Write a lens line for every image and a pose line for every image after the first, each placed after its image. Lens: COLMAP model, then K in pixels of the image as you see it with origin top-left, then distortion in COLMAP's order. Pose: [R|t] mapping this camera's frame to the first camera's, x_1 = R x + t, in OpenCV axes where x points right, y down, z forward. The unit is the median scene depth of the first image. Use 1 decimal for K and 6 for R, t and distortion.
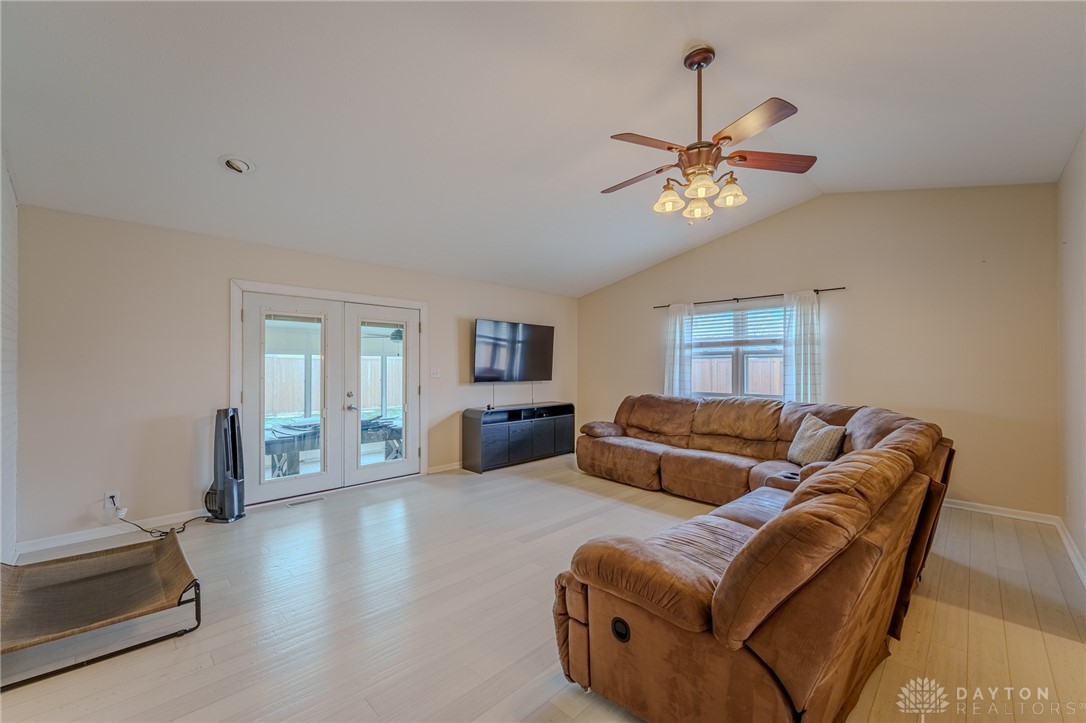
lens RADIAL K [[437.1, 0, 539.6], [0, 437.1, 366.3], [0, 0, 1]] dist [-0.002690, -0.000485]
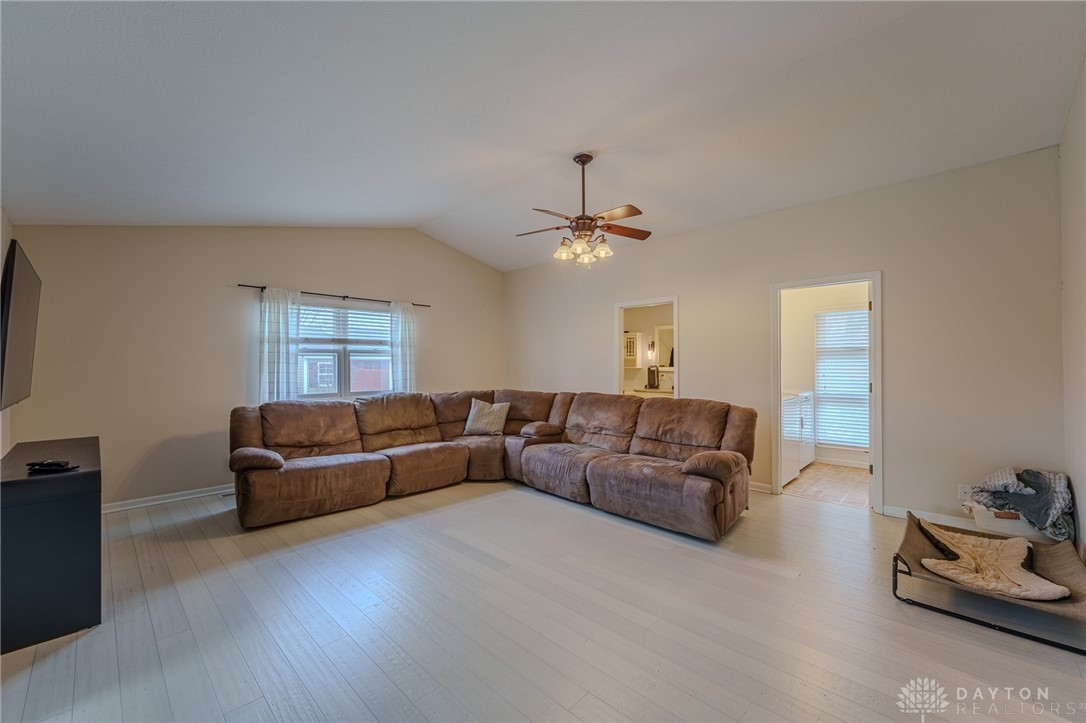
lens RADIAL K [[437.1, 0, 544.1], [0, 437.1, 359.9], [0, 0, 1]] dist [-0.002690, -0.000485]
pose [[-0.032292, 0.005557, 0.999463, -0.559788], [0.000317, 0.999985, -0.005549, -0.005000], [-0.999478, 0.000138, -0.032294, 0.581424]]
